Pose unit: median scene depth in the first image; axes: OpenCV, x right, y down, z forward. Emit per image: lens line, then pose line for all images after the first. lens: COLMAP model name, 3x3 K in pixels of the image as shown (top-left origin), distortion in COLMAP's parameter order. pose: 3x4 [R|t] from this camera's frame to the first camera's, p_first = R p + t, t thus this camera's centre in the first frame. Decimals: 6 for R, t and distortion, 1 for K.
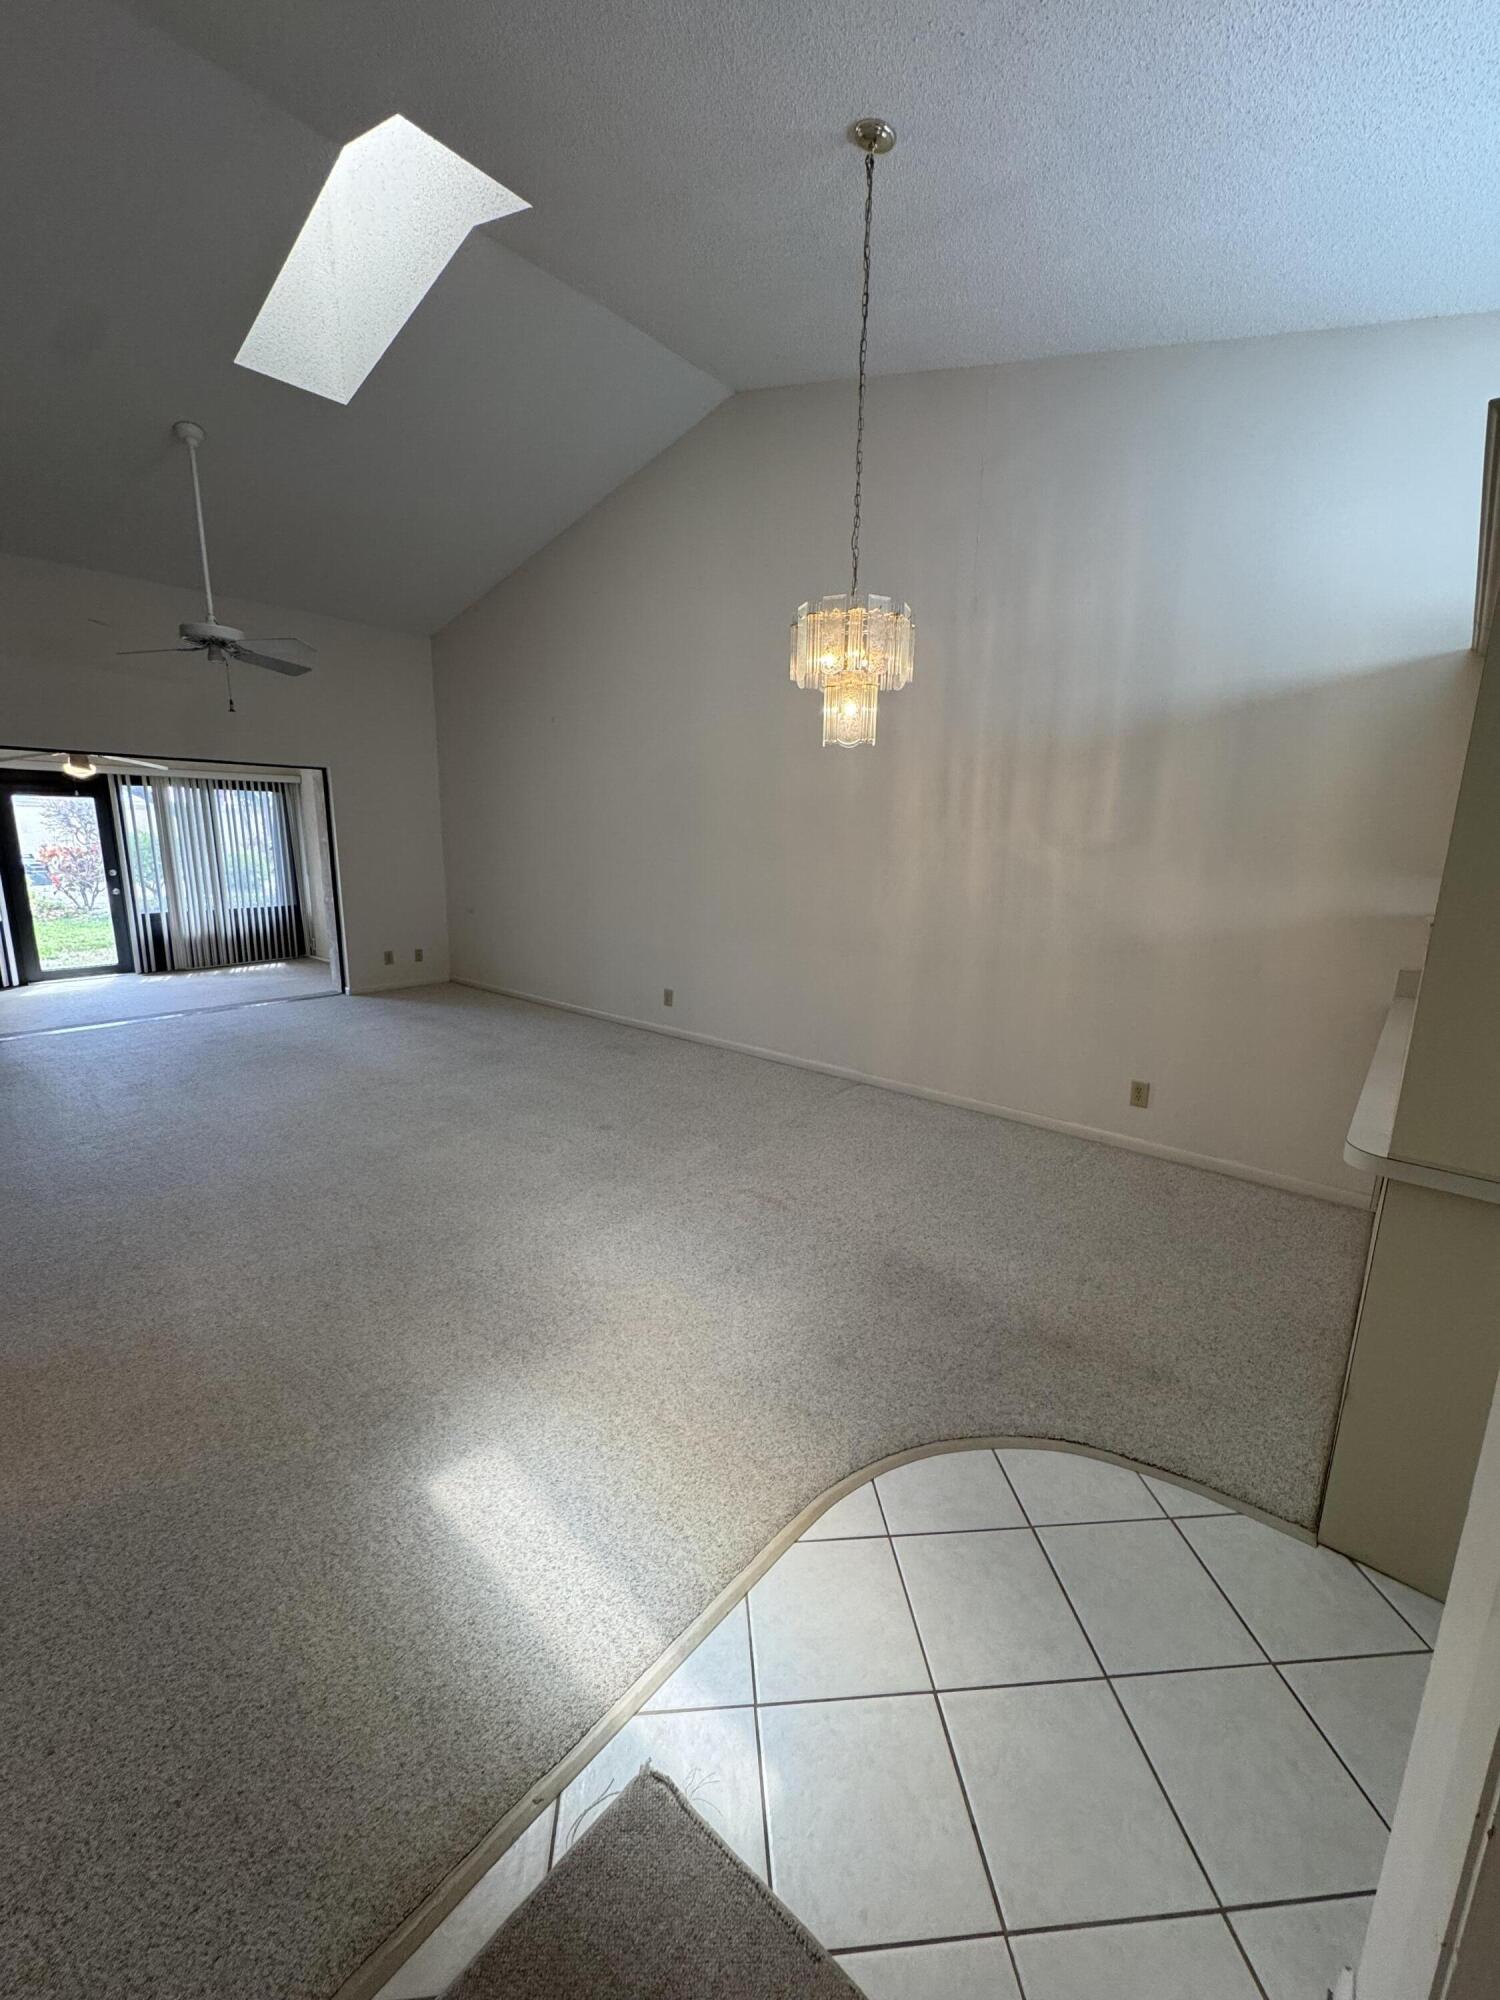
lens RADIAL K [[792.3, 0, 750.0], [0, 792.3, 1000.0], [0, 0, 1]] dist [0.003380, 0.000039]
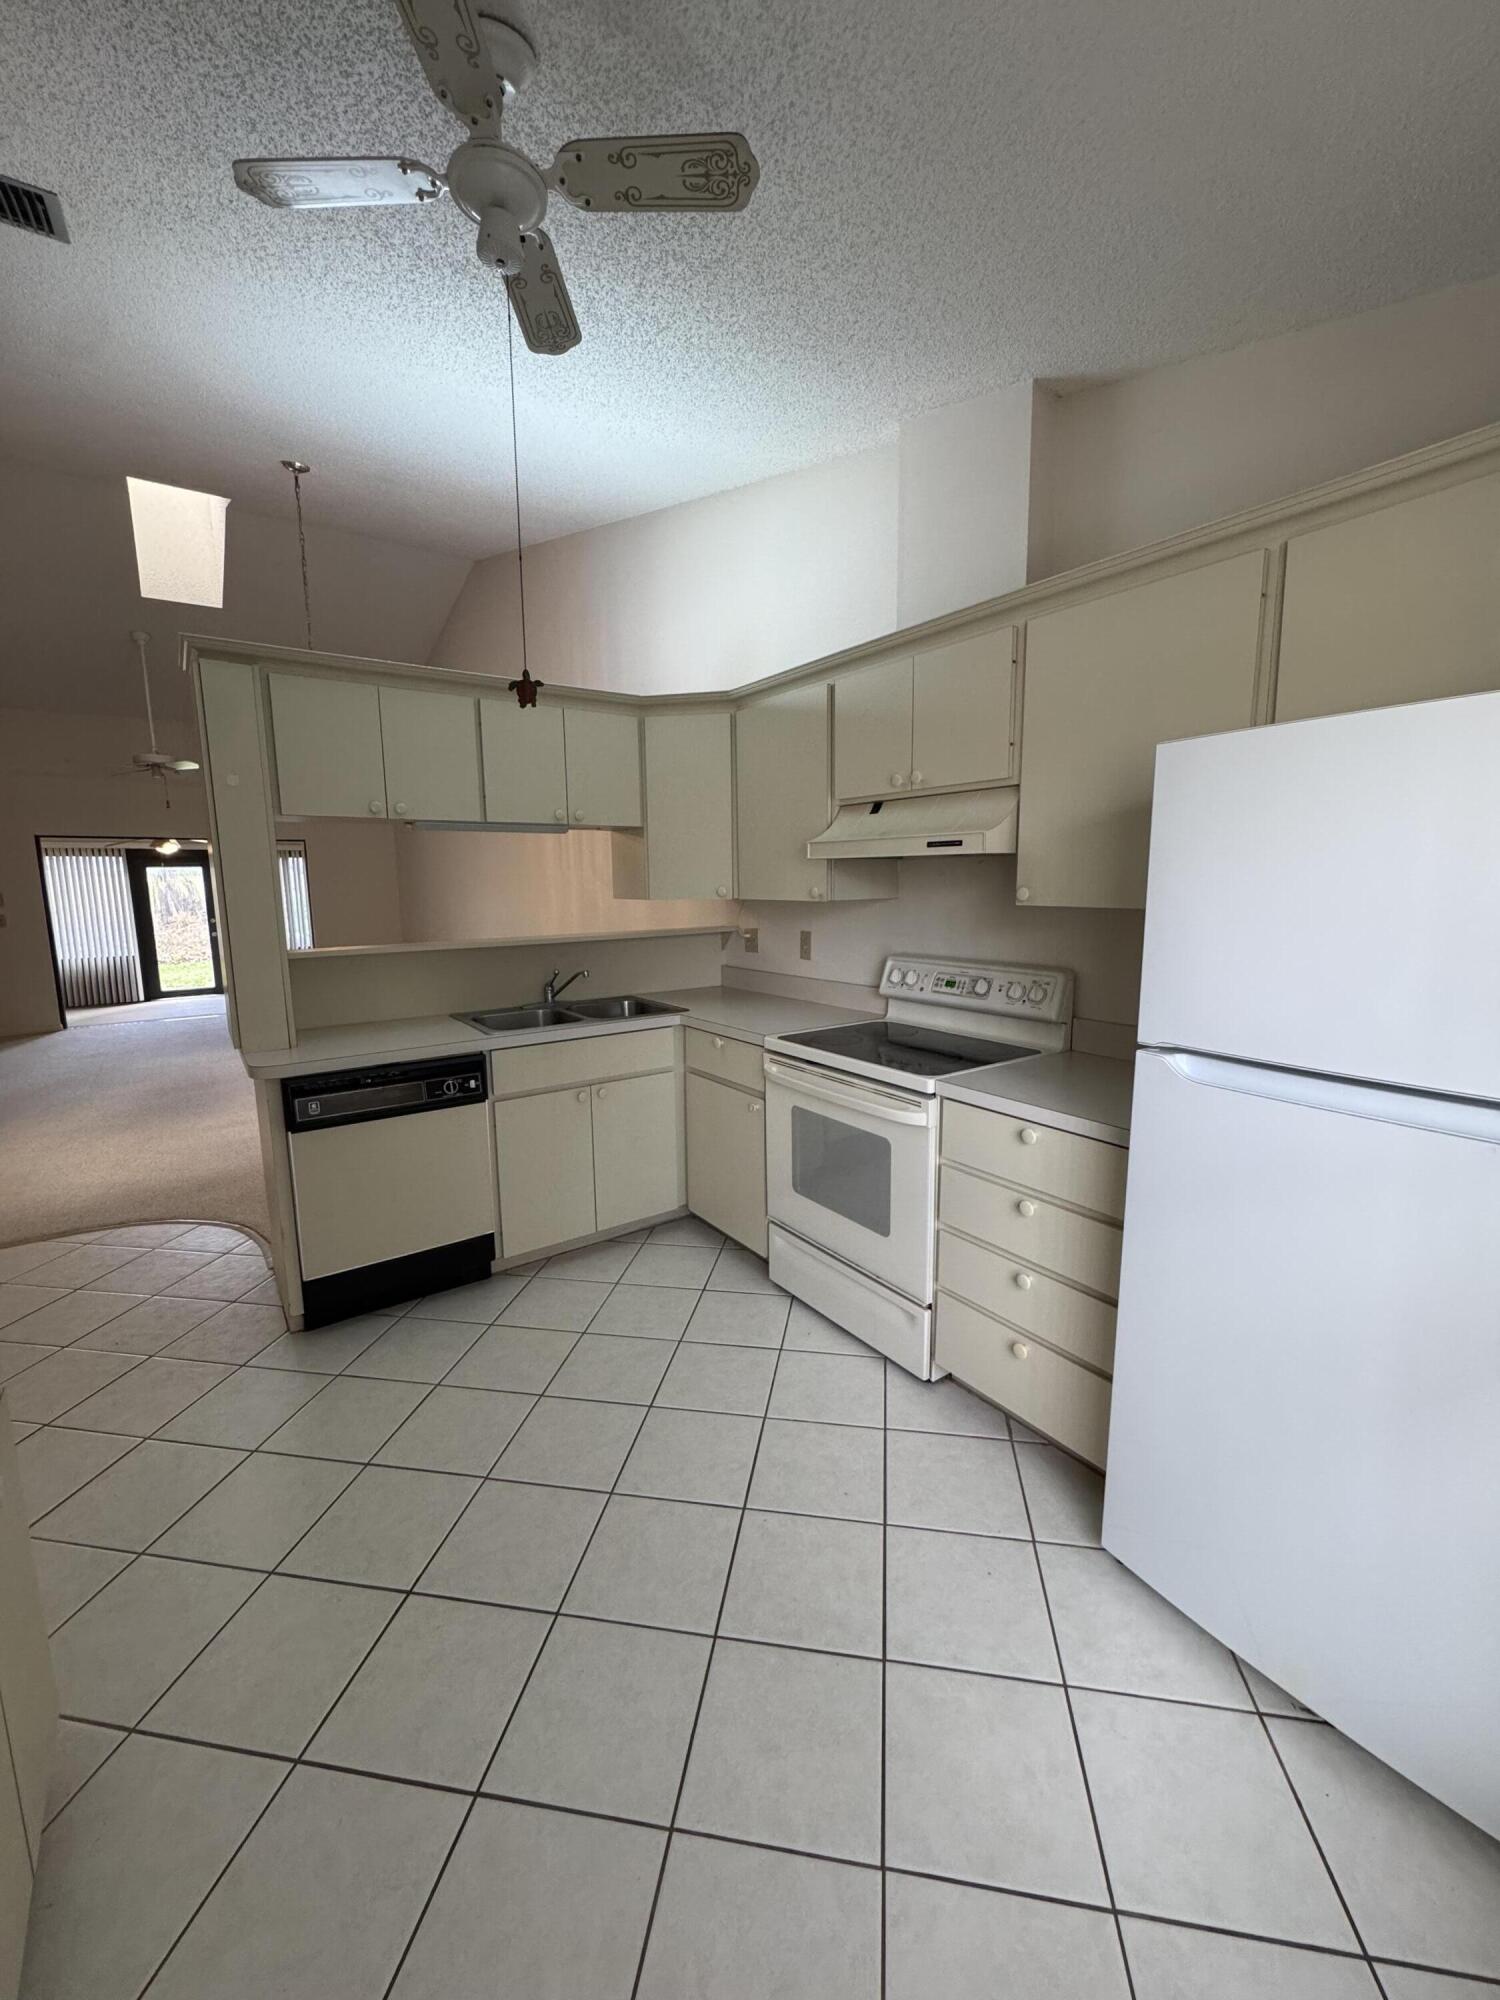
lens RADIAL K [[792.3, 0, 750.0], [0, 792.3, 1000.0], [0, 0, 1]] dist [0.003380, 0.000039]
pose [[0.971050, 0.006567, -0.238786, 0.426294], [-0.019846, 0.998384, -0.053249, 0.031508], [0.238051, 0.056446, 0.969611, -0.098185]]
